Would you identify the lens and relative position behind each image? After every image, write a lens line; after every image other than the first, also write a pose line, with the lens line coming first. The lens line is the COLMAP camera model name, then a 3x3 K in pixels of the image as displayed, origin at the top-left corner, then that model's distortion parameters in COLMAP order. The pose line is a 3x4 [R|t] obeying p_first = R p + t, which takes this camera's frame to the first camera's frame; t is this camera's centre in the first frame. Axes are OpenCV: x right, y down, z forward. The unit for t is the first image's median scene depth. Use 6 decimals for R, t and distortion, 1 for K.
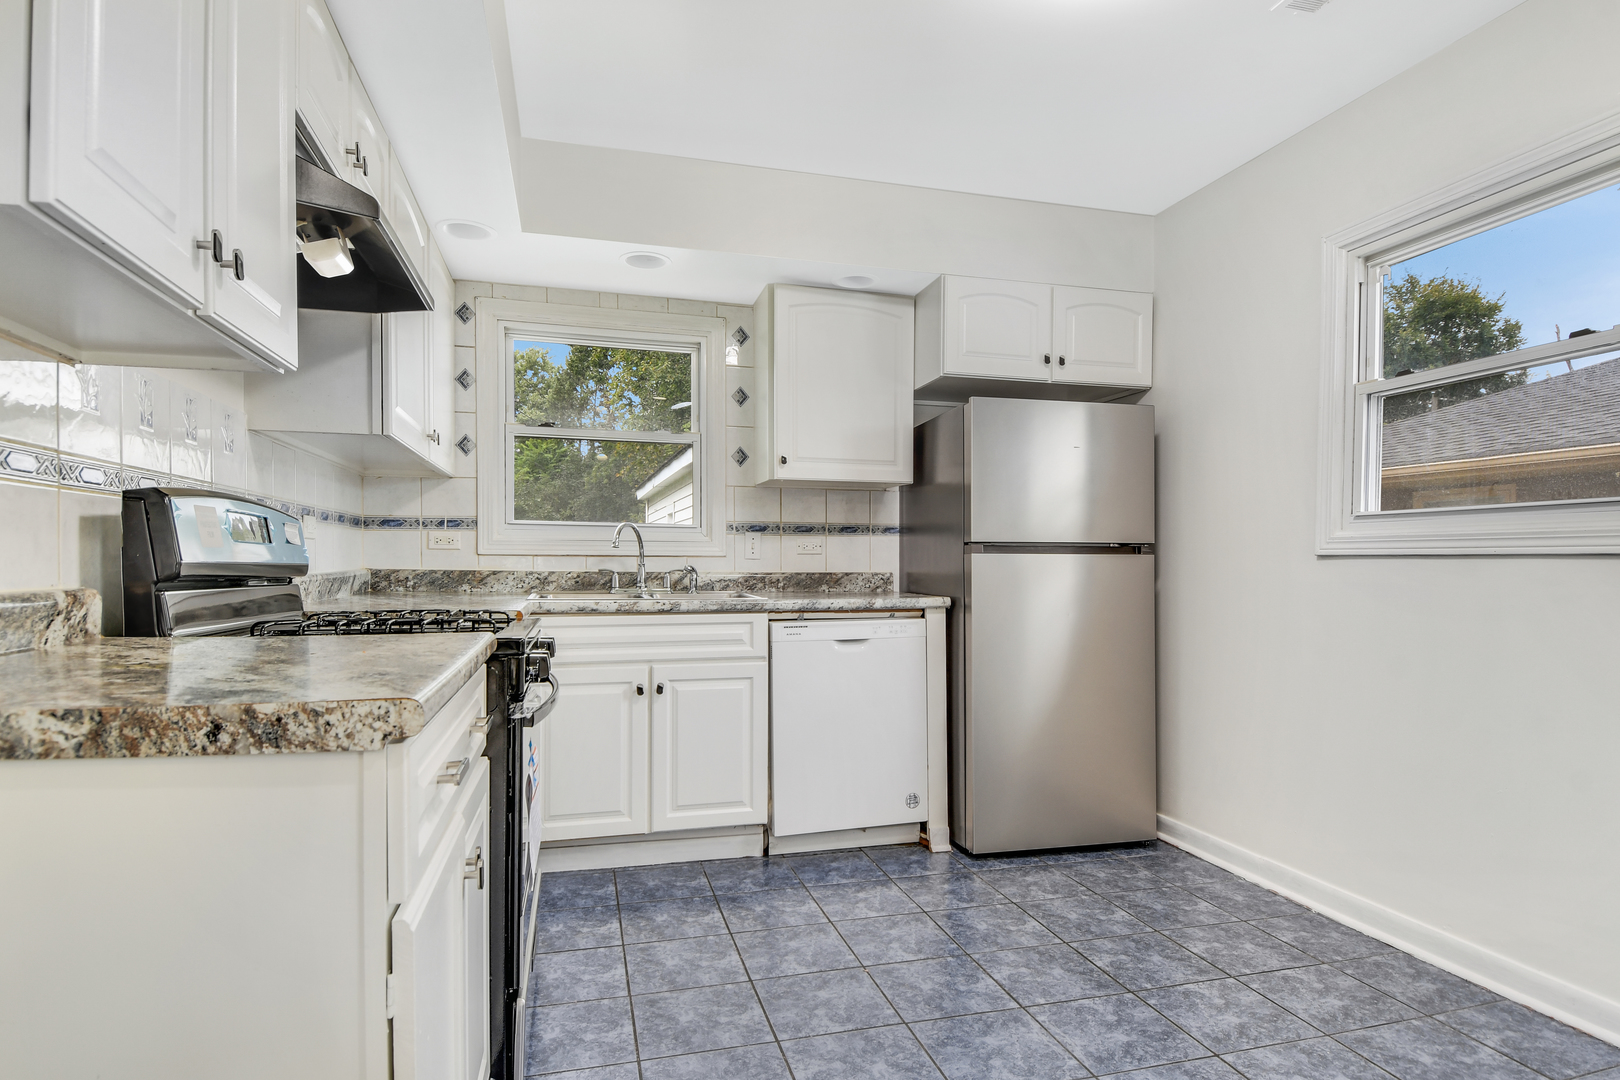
lens RADIAL K [[859.8, 0, 814.8], [0, 859.8, 553.3], [0, 0, 1]] dist [-0.000262, -0.000329]
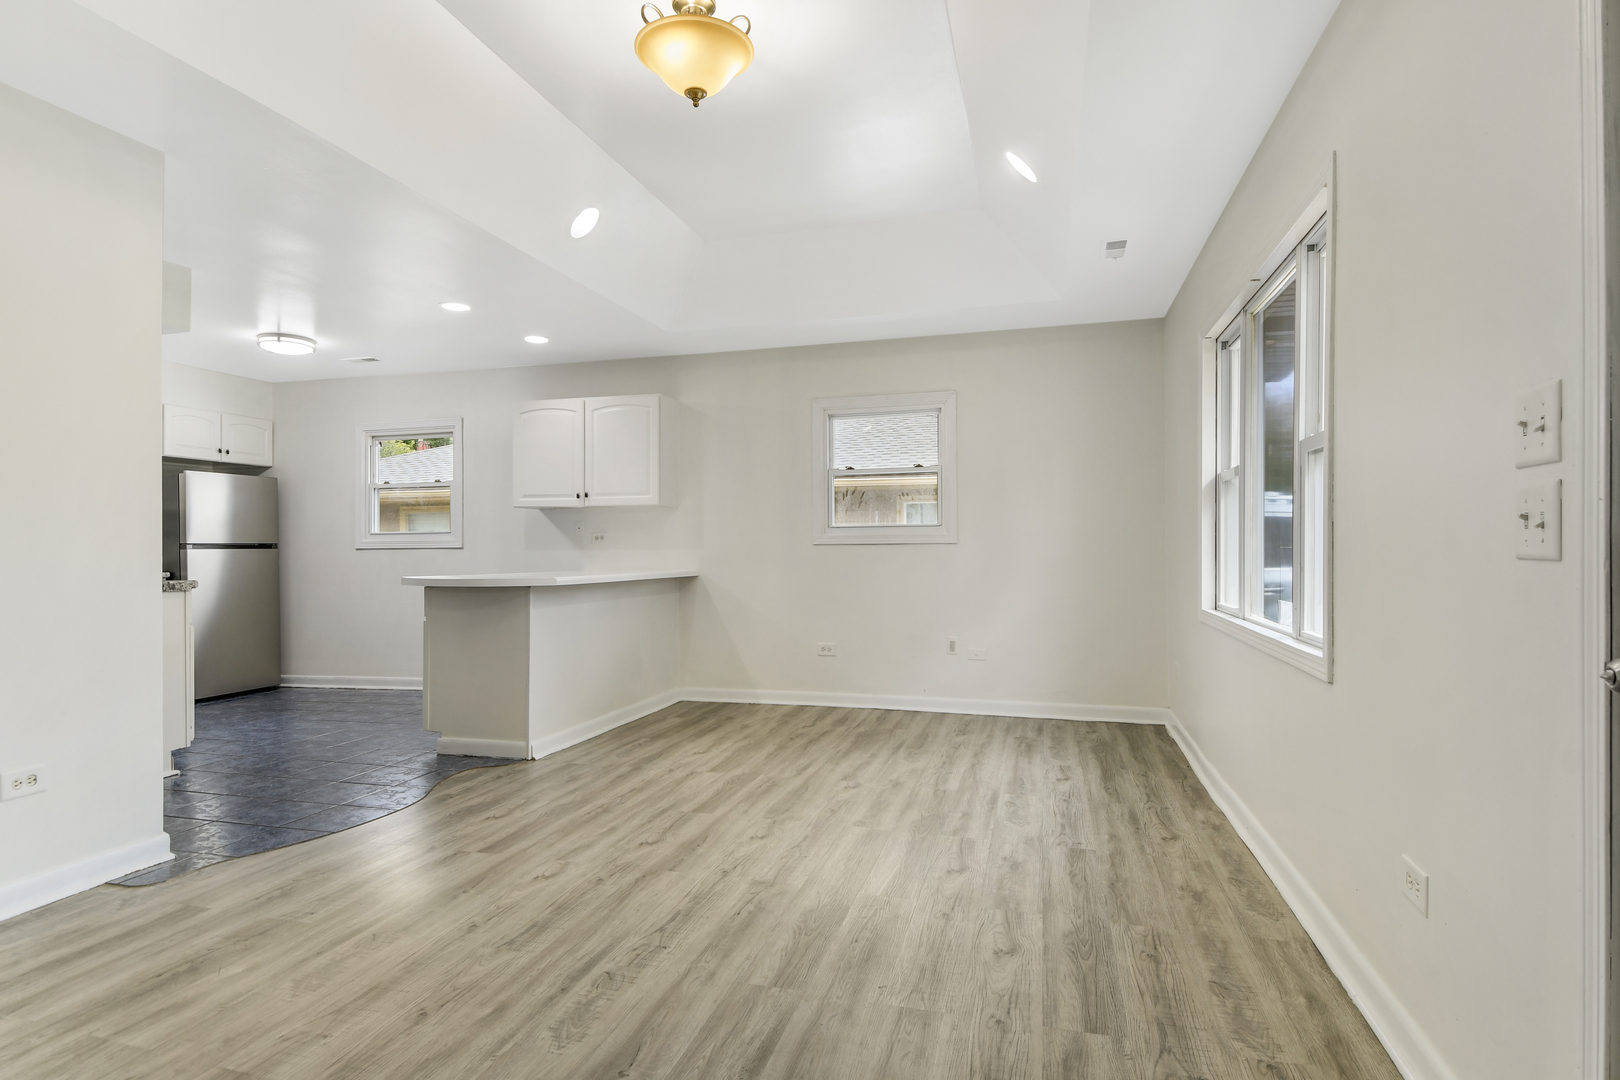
lens RADIAL K [[859.8, 0, 814.8], [0, 859.8, 553.3], [0, 0, 1]] dist [-0.000262, -0.000329]
pose [[0.498991, -0.011811, 0.866527, -0.767357], [0.003297, 0.999926, 0.011731, -0.008059], [-0.866601, -0.002996, 0.498992, -1.179558]]
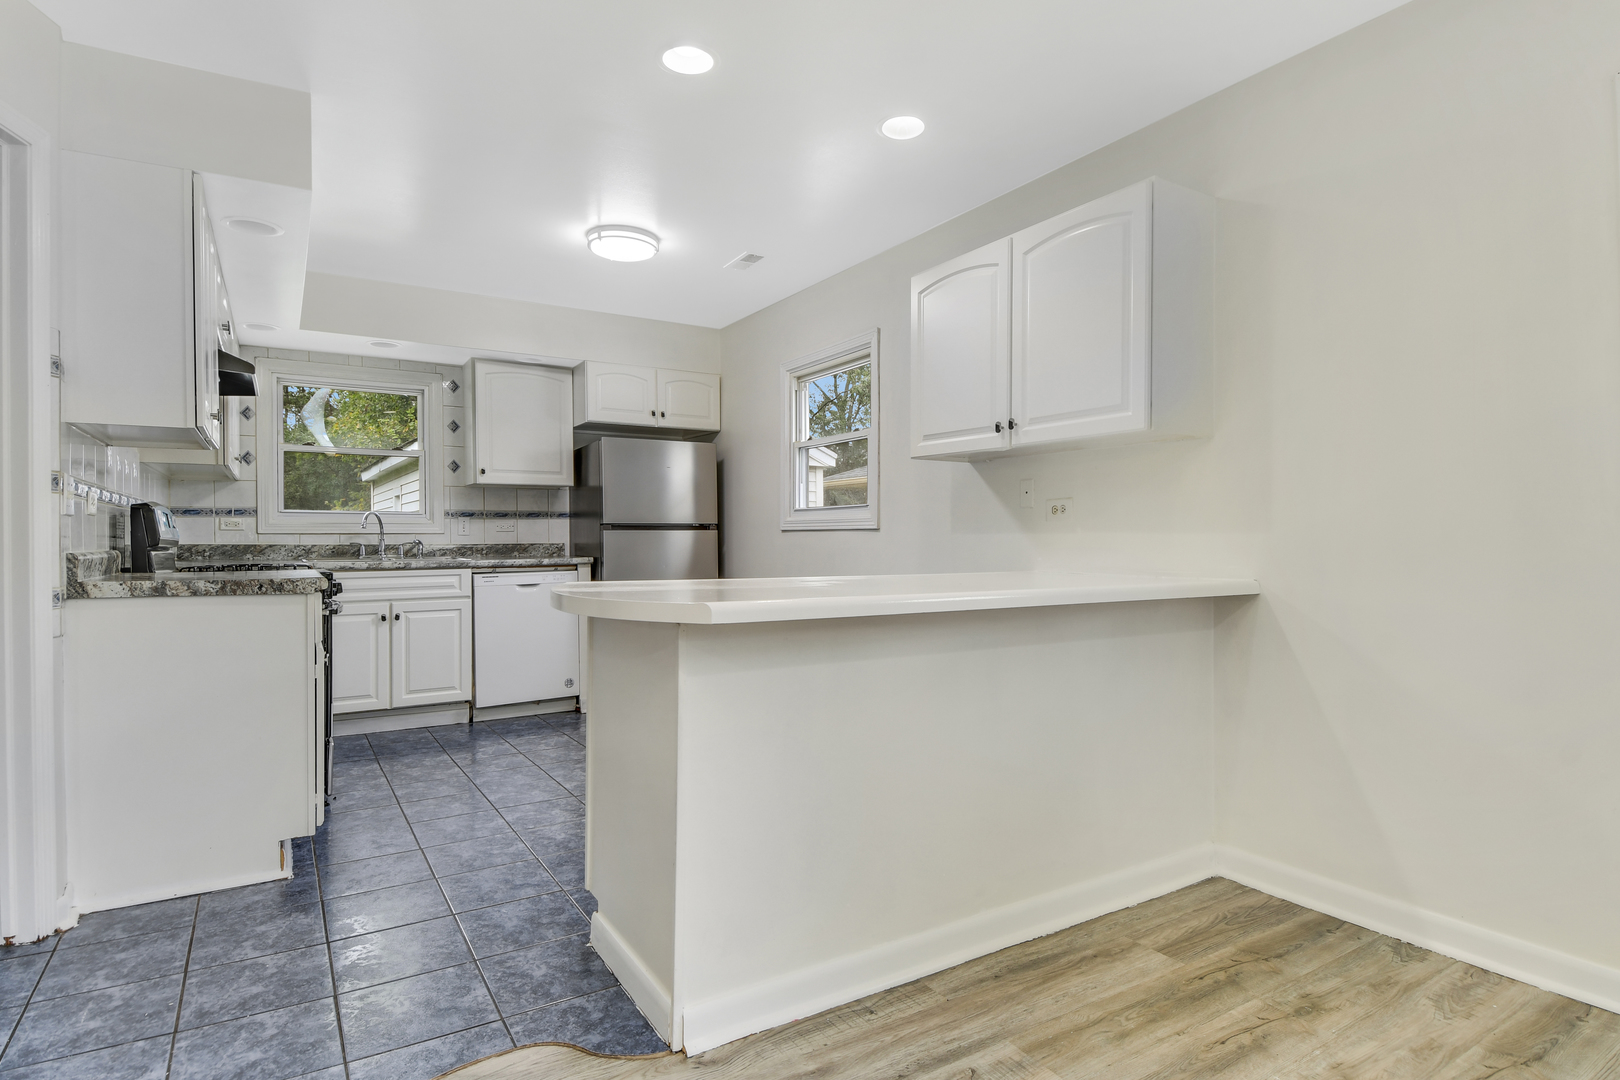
lens RADIAL K [[852.1, 0, 826.1], [0, 852.1, 530.0], [0, 0, 1]] dist [0.002590, -0.001487]
pose [[0.954321, -0.006217, 0.298719, 0.096047], [0.005882, 0.999981, 0.002021, -0.001731], [-0.298726, -0.000172, 0.954339, -0.669643]]
